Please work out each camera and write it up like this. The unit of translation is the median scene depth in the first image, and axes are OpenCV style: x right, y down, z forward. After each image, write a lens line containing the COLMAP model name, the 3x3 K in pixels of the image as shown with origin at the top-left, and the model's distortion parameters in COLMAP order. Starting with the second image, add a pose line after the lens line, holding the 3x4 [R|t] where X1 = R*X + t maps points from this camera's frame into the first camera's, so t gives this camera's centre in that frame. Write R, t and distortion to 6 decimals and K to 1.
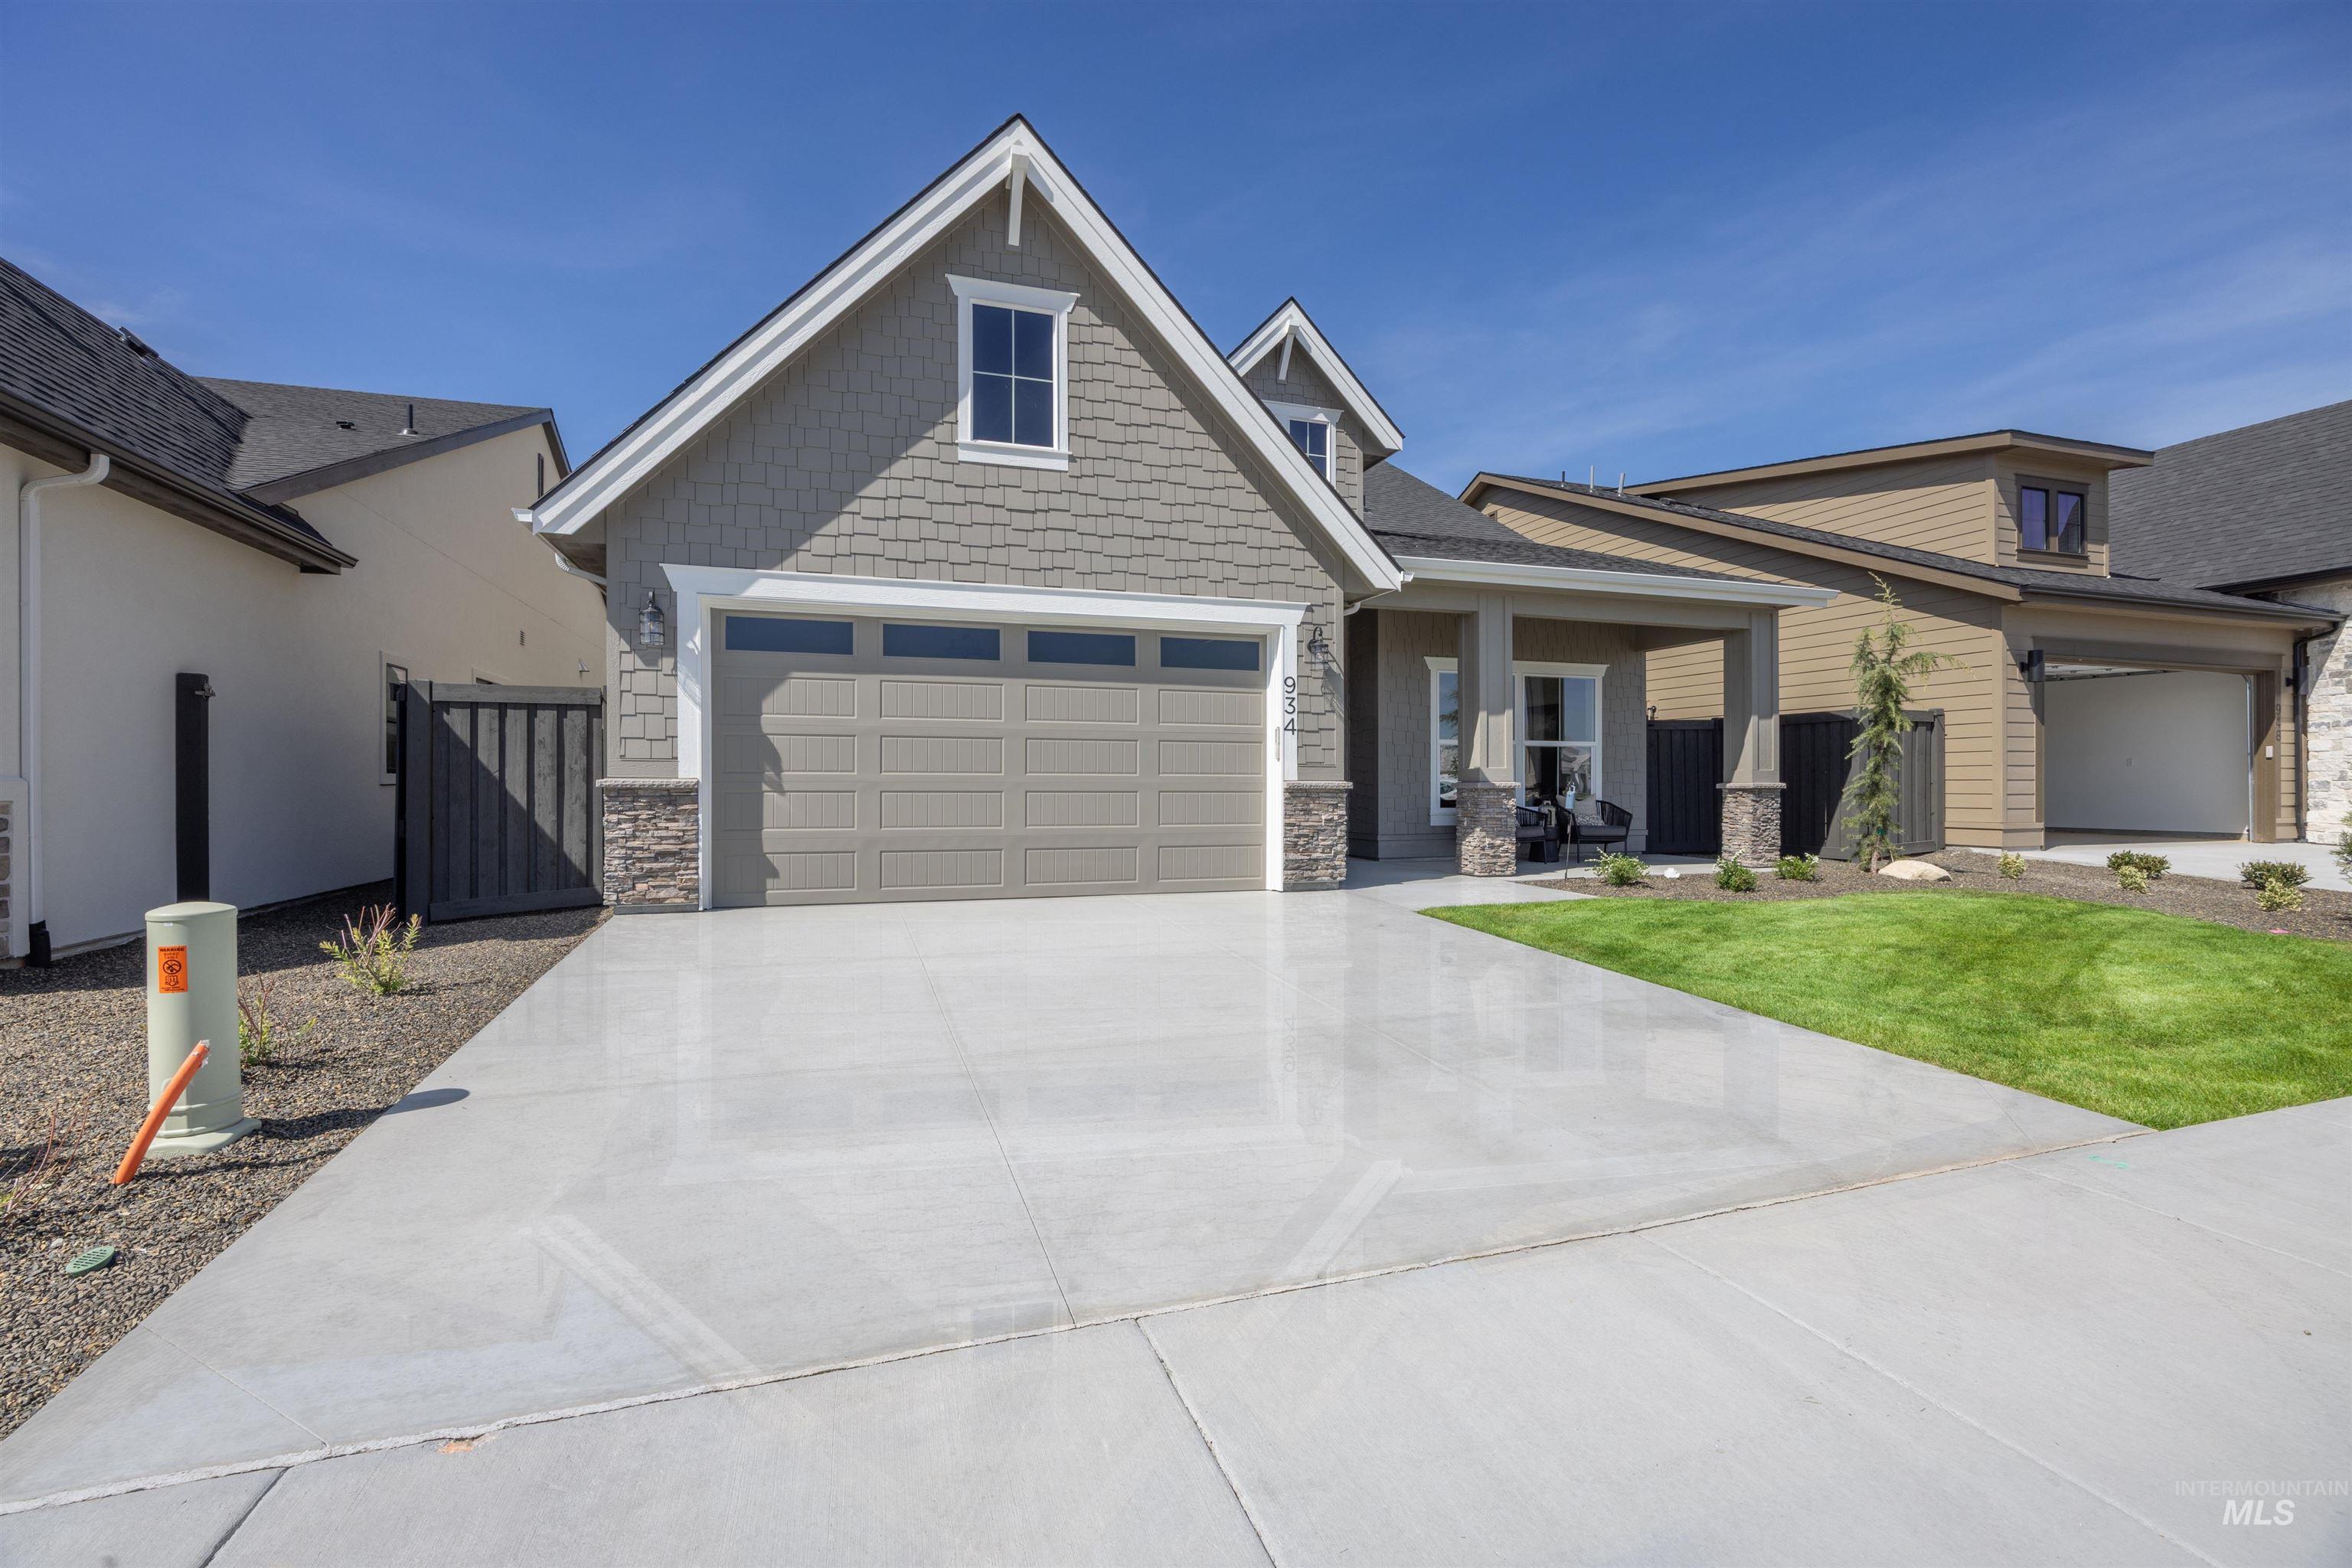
lens RADIAL K [[1033.1, 0, 1169.9], [0, 1033.1, 782.9], [0, 0, 1]] dist [-0.012321, -0.000582]
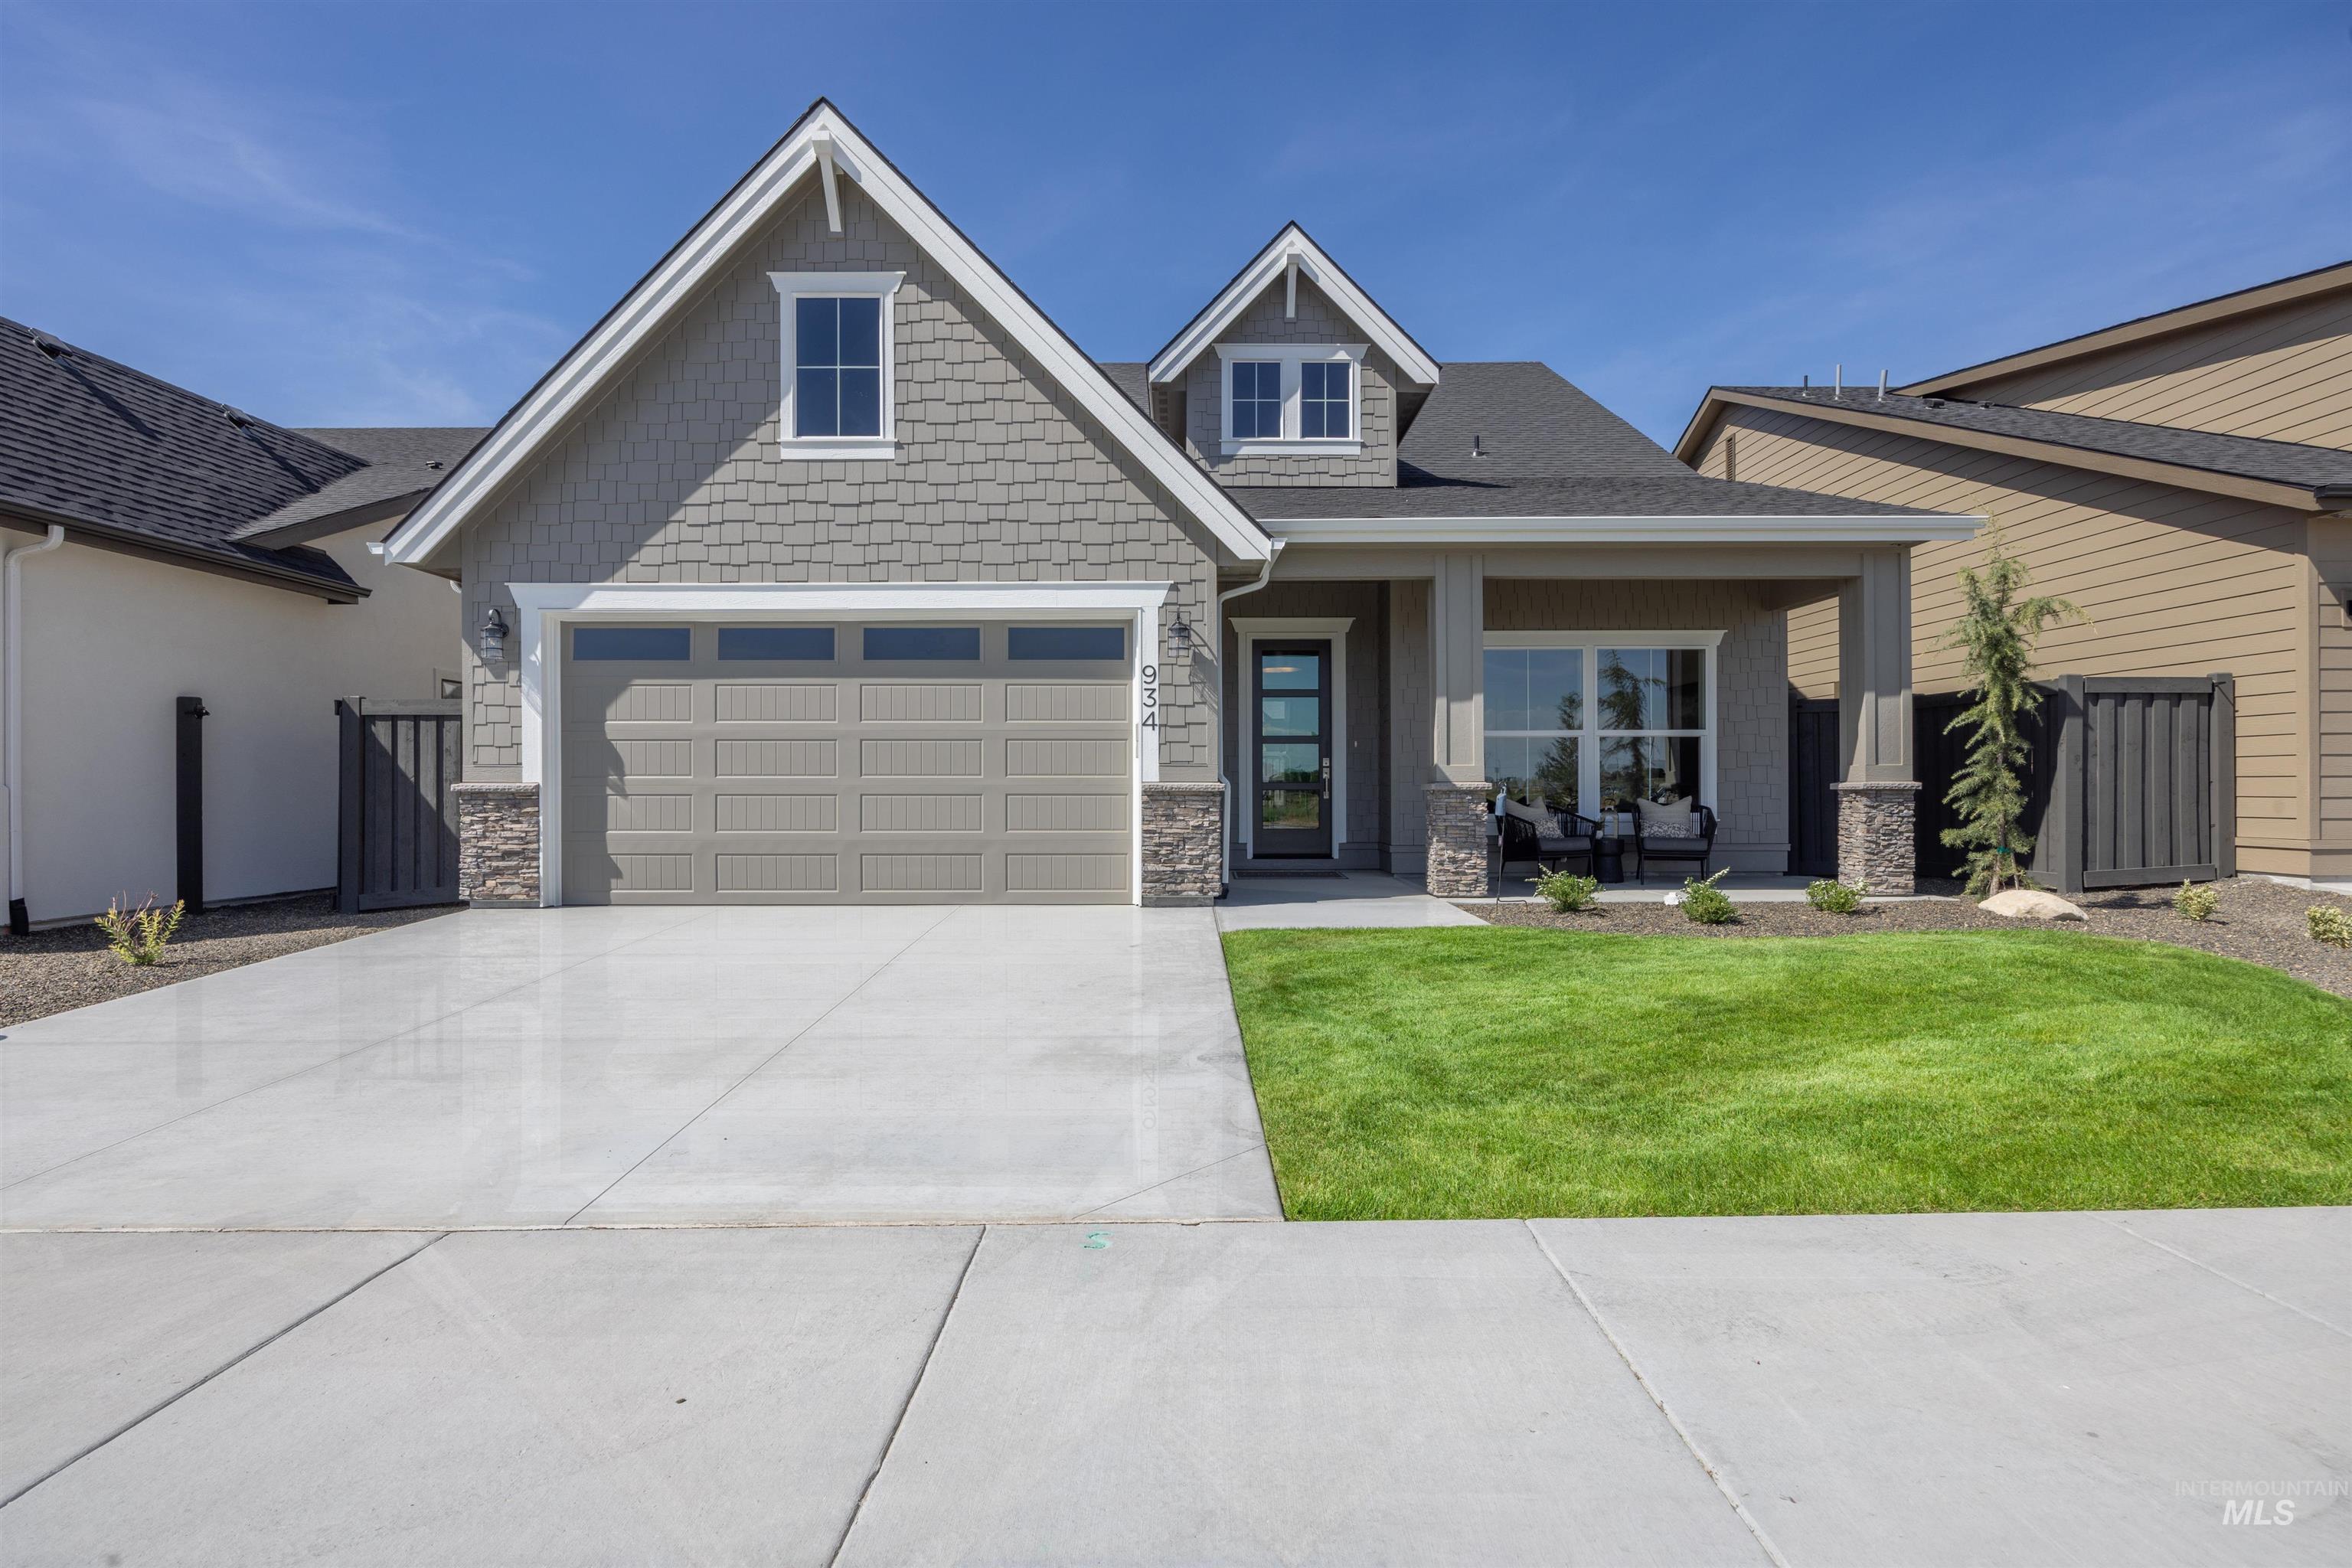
lens RADIAL K [[1185.2, 0, 1184.0], [0, 1185.2, 782.3], [0, 0, 1]] dist [-0.005314, 0.000400]
pose [[0.949956, -0.003713, -0.312361, 0.477908], [0.003593, 0.999993, -0.000960, -0.001039], [0.312362, -0.000211, 0.949963, 0.040587]]
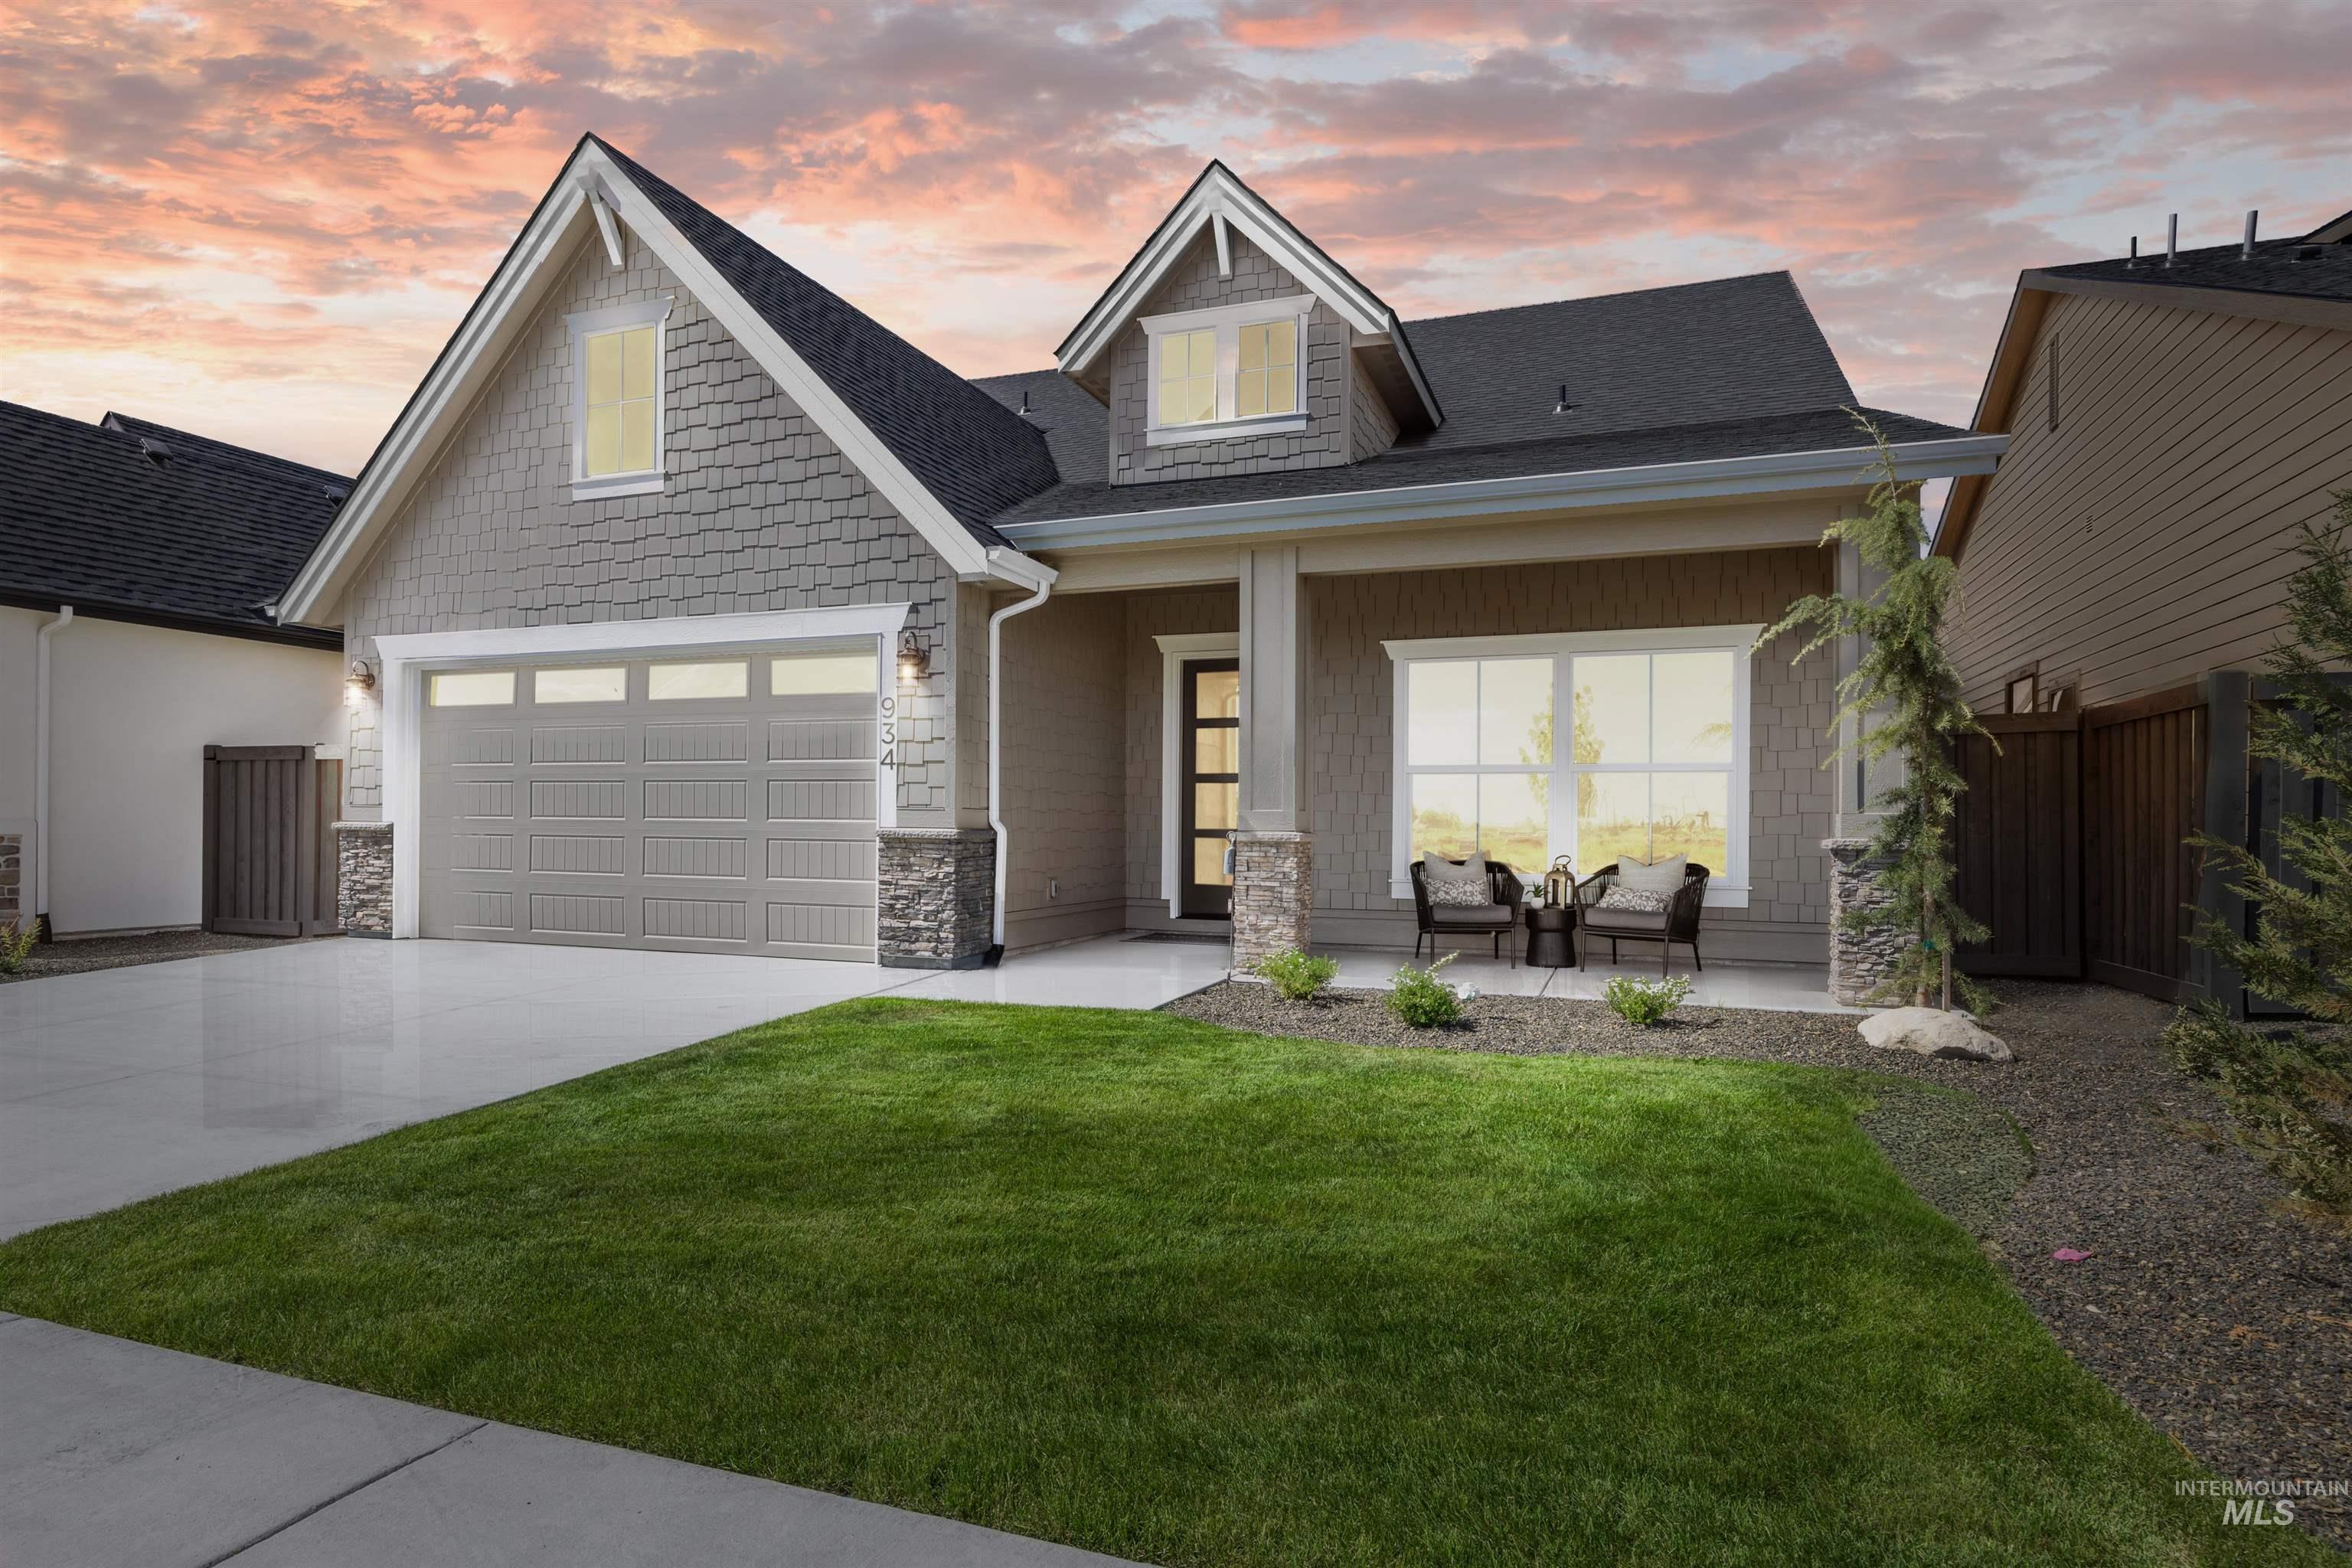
lens RADIAL K [[1336.0, 0, 1112.8], [0, 1336.0, 818.7], [0, 0, 1]] dist [0.001715, 0.001239]
pose [[0.760060, 0.002589, -0.649848, 0.948538], [-0.006520, 0.999972, -0.003643, -0.006612], [0.649821, 0.007006, 0.760055, 0.339071]]
